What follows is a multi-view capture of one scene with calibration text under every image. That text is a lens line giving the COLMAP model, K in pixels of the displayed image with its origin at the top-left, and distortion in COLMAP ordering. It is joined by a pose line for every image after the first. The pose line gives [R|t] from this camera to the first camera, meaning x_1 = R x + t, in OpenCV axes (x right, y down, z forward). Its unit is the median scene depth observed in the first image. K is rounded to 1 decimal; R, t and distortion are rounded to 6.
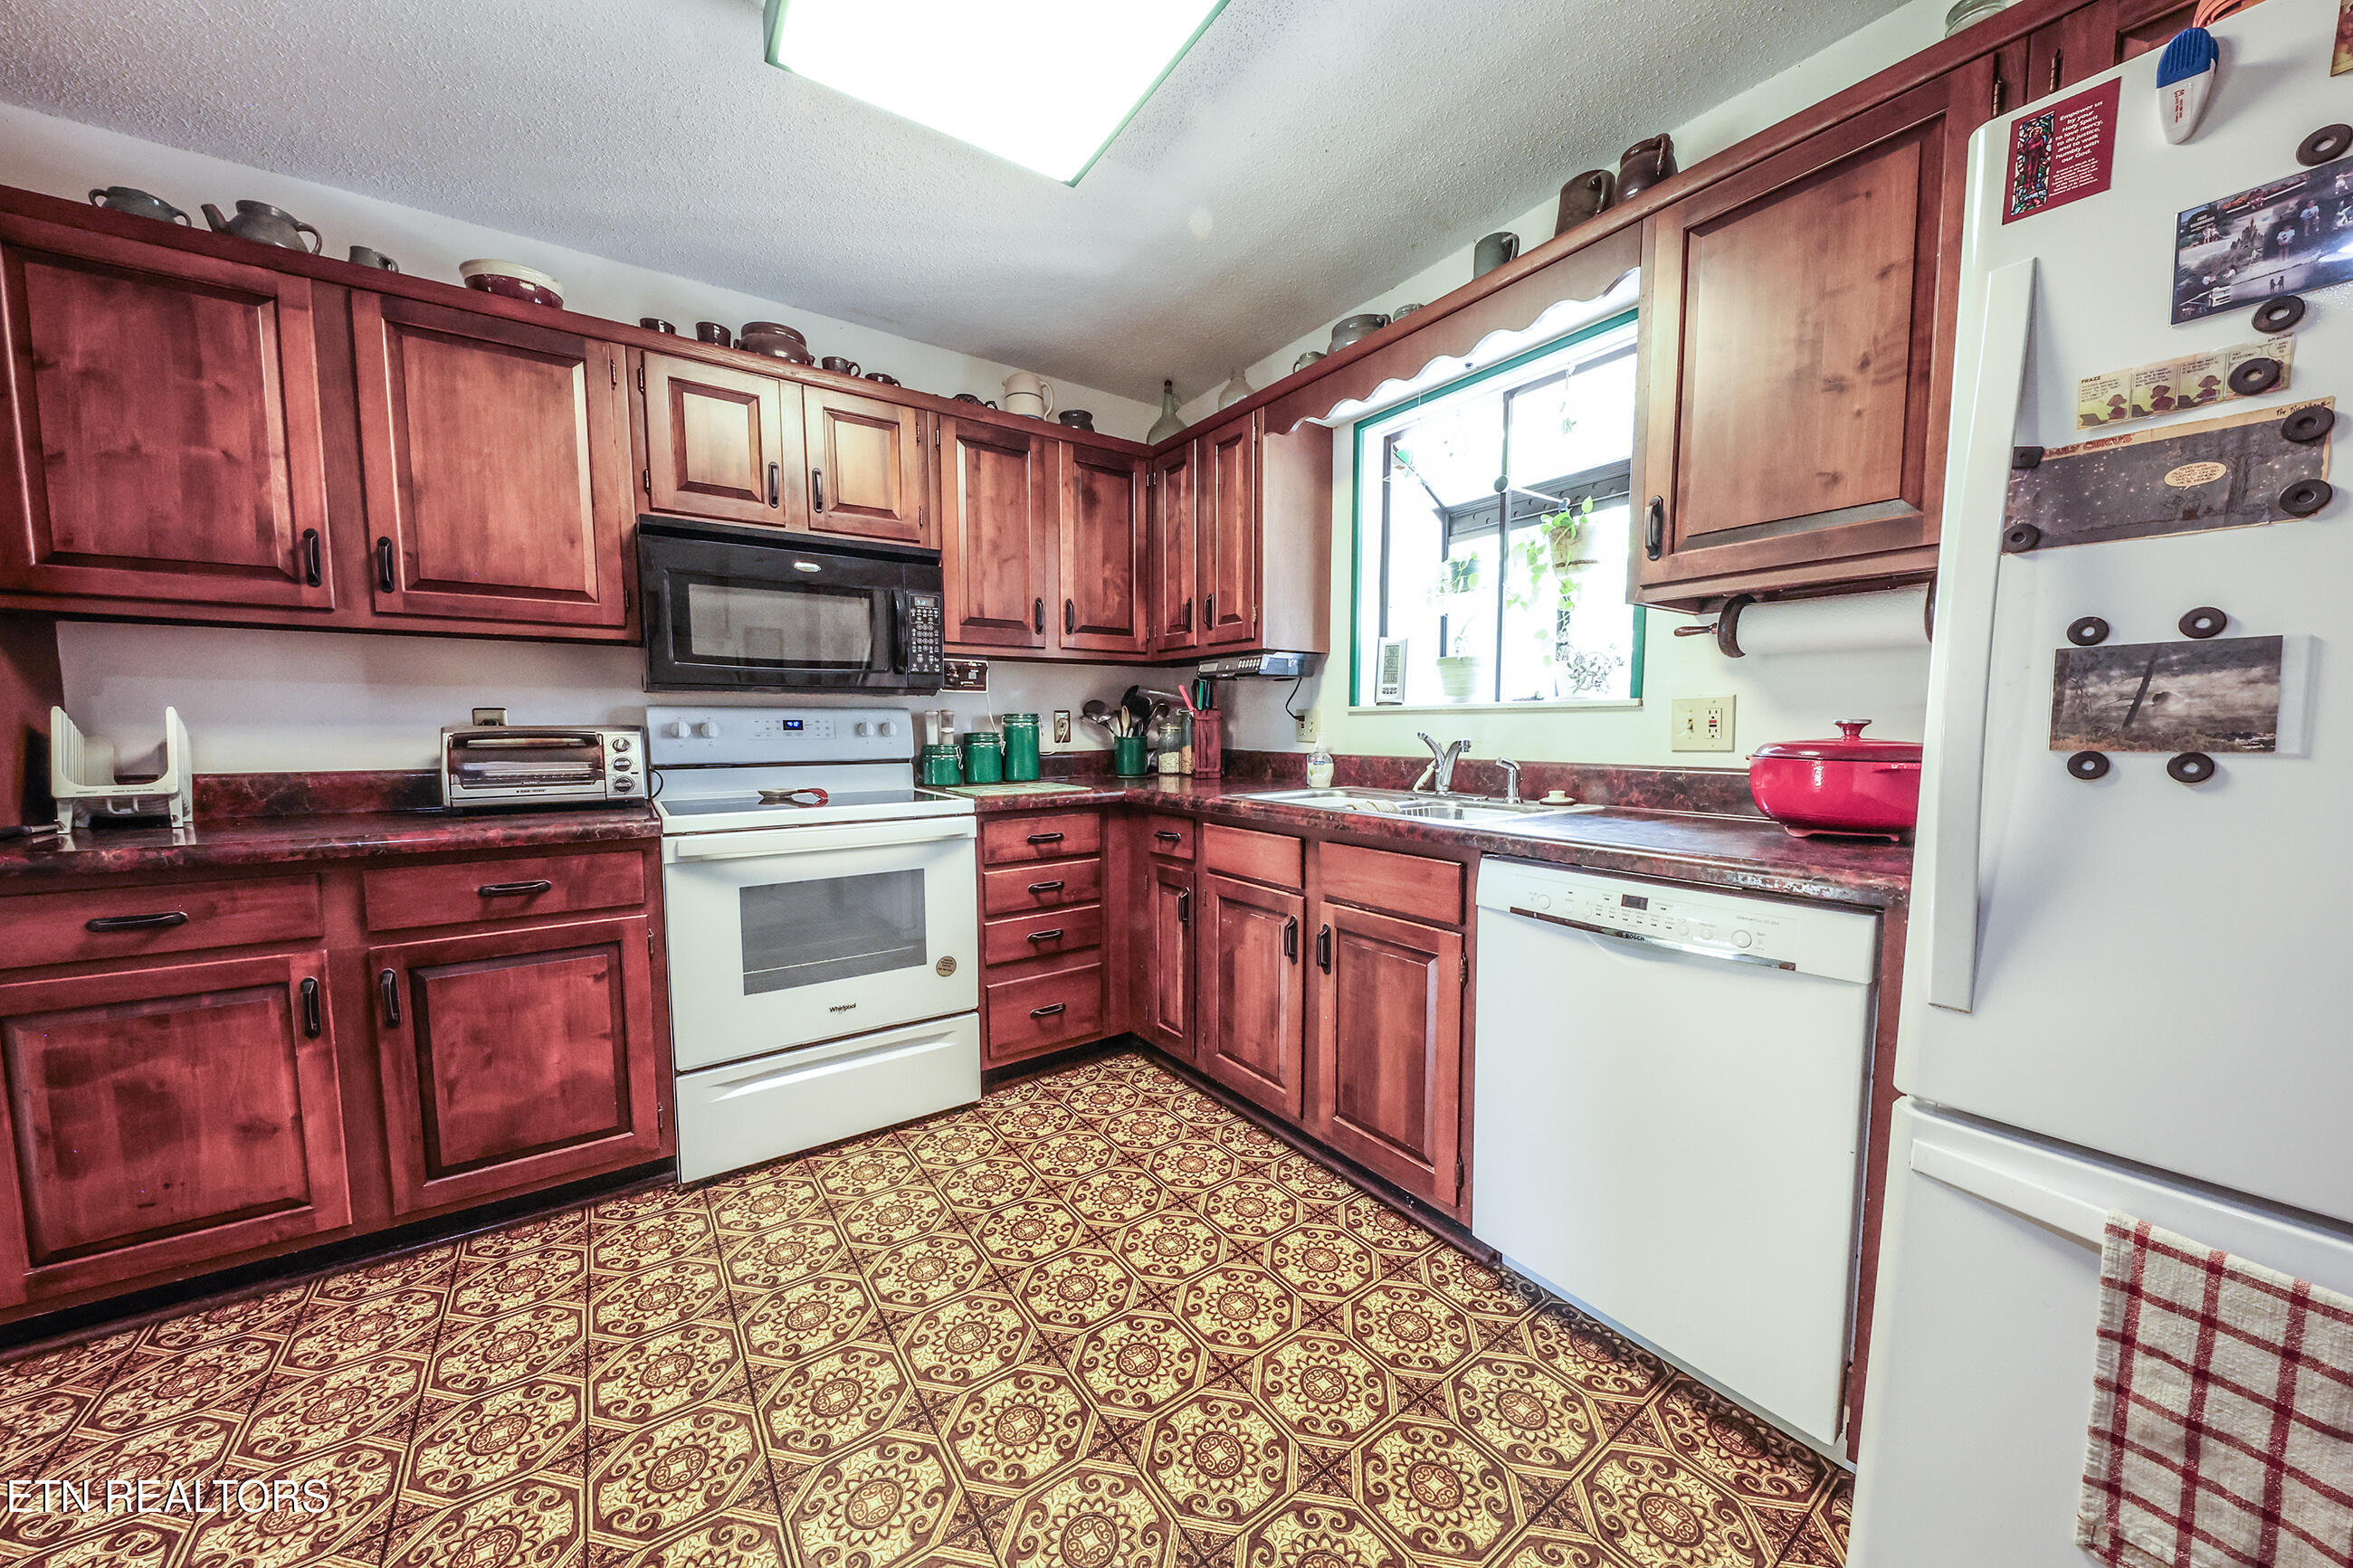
lens RADIAL K [[800.4, 0, 1177.0], [0, 800.4, 807.0], [0, 0, 1]] dist [-0.000461, -0.003038]
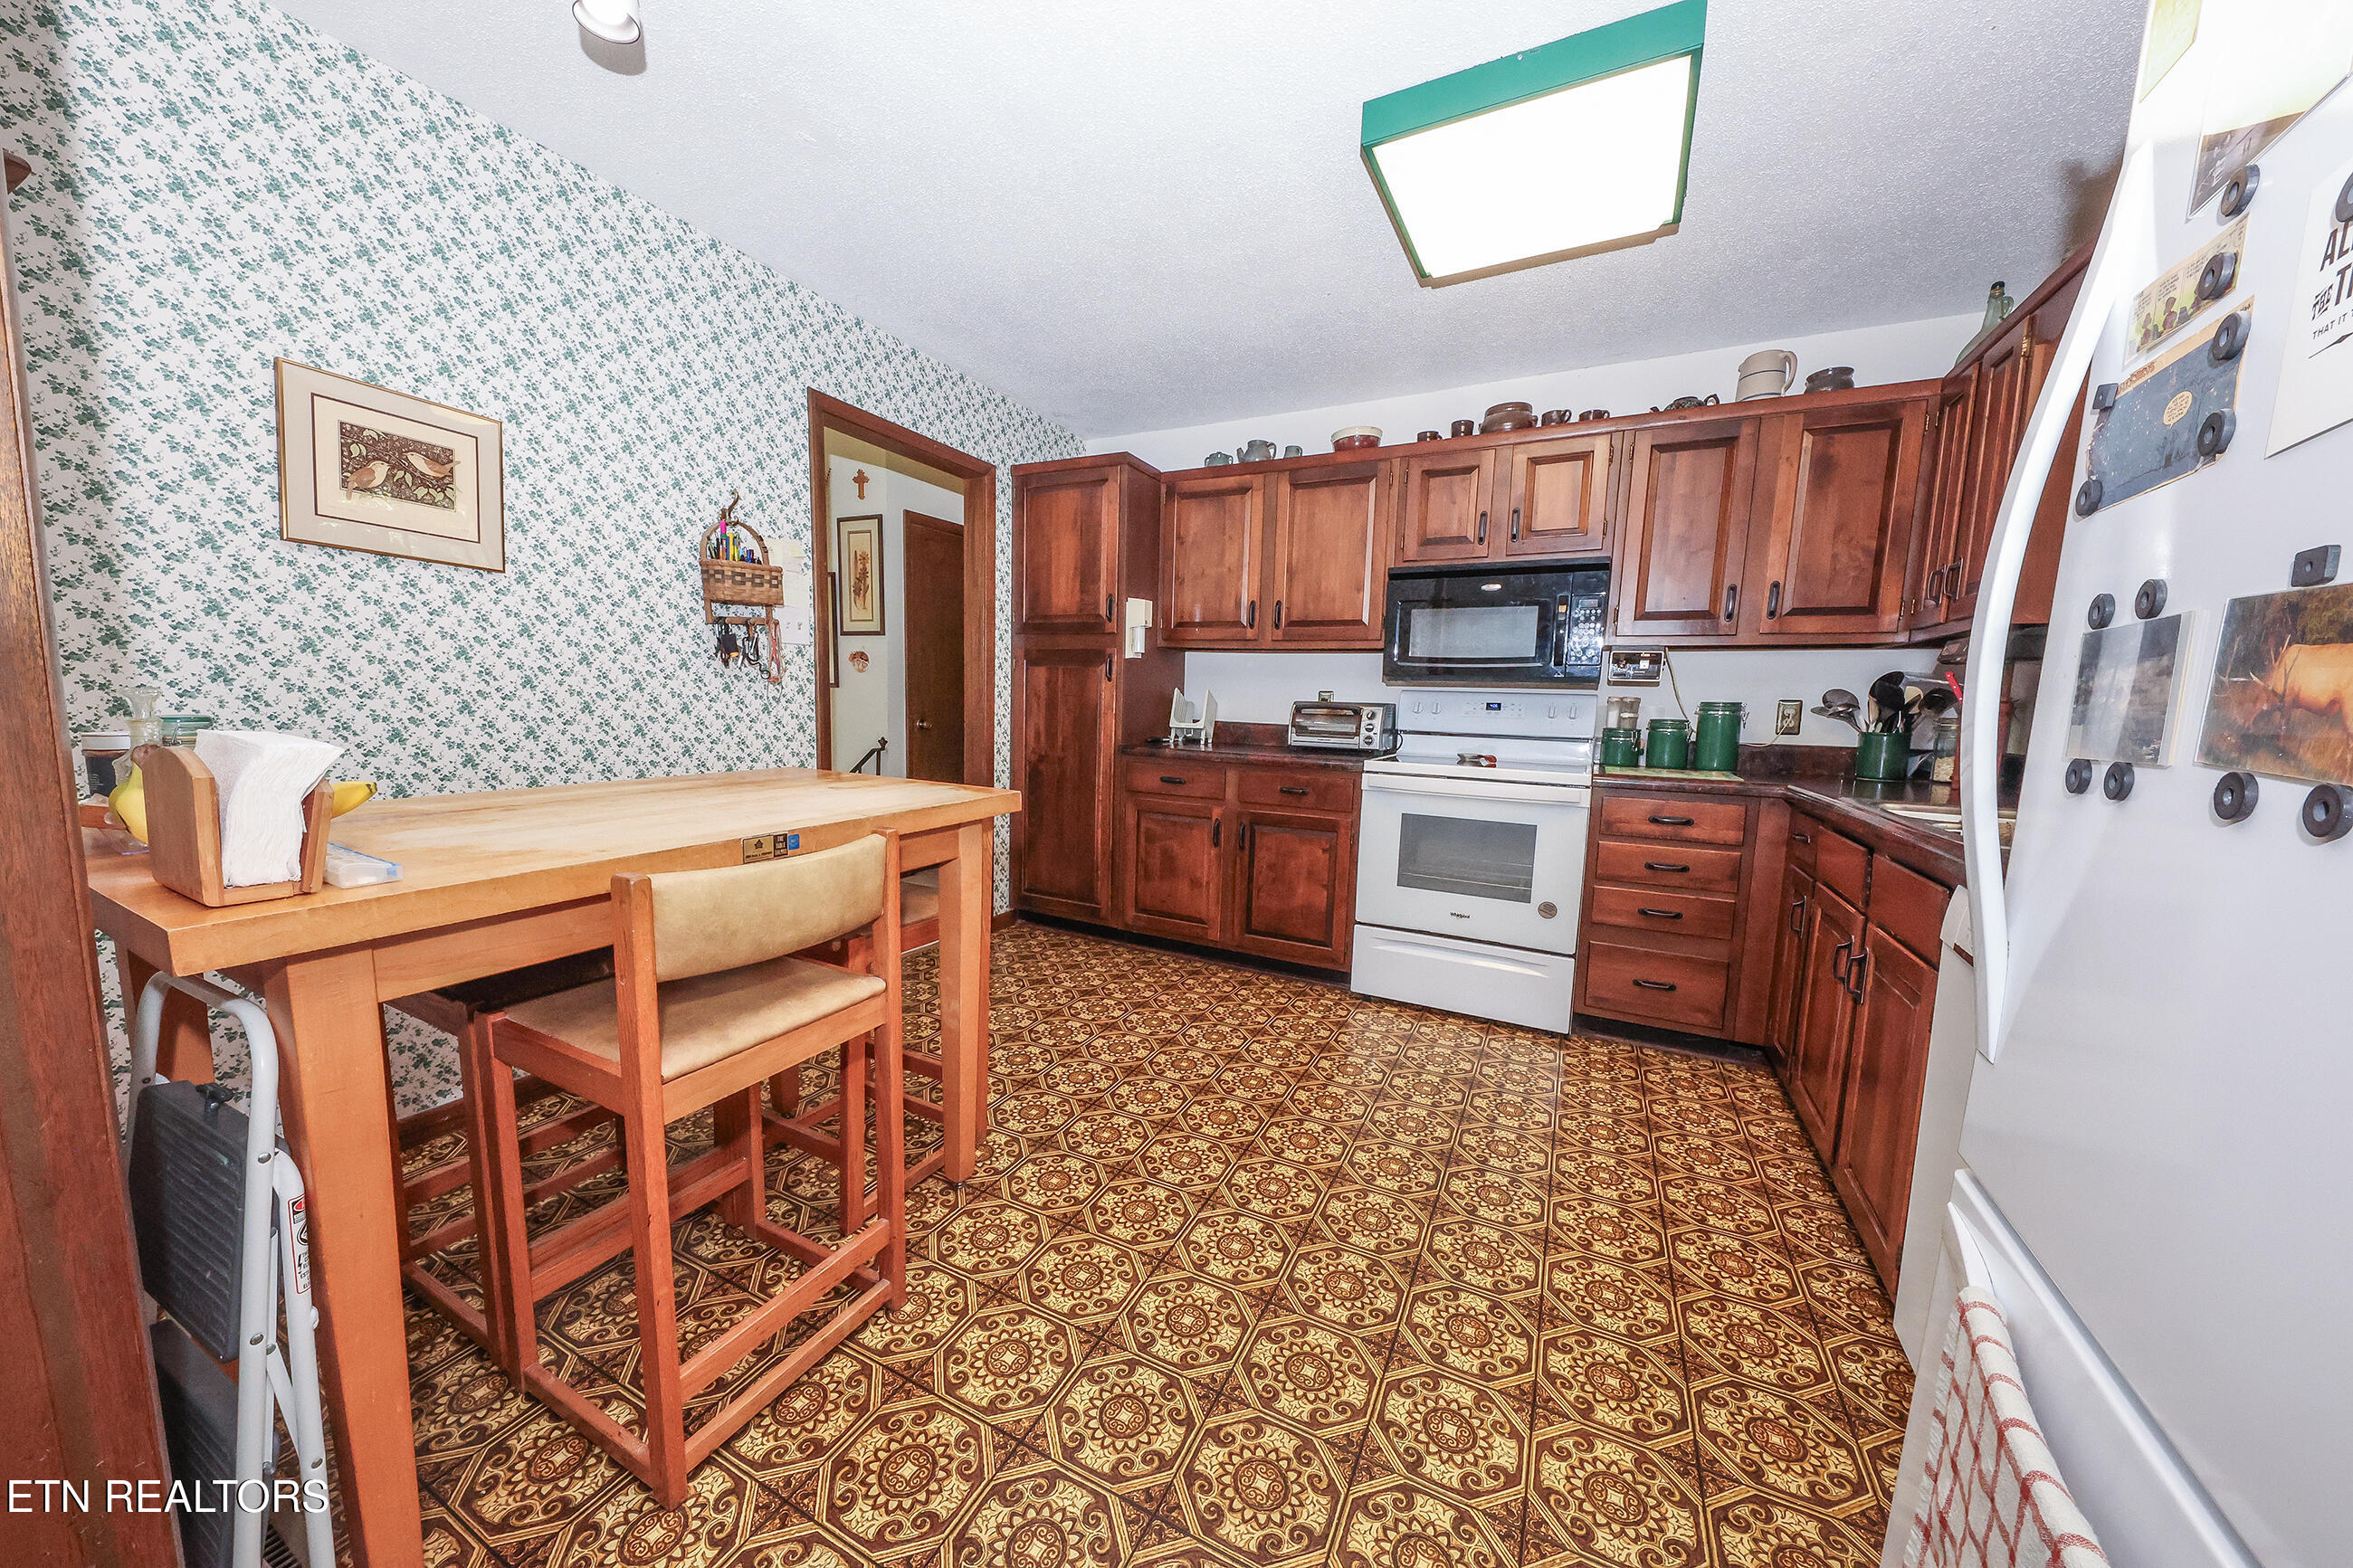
lens RADIAL K [[823.9, 0, 1168.8], [0, 823.9, 798.9], [0, 0, 1]] dist [0.019954, -0.000034]
pose [[0.455991, 0.127323, -0.880830, 0.584335], [-0.121145, 0.989382, 0.080299, 0.003863], [0.881701, 0.070093, 0.466573, -0.103770]]
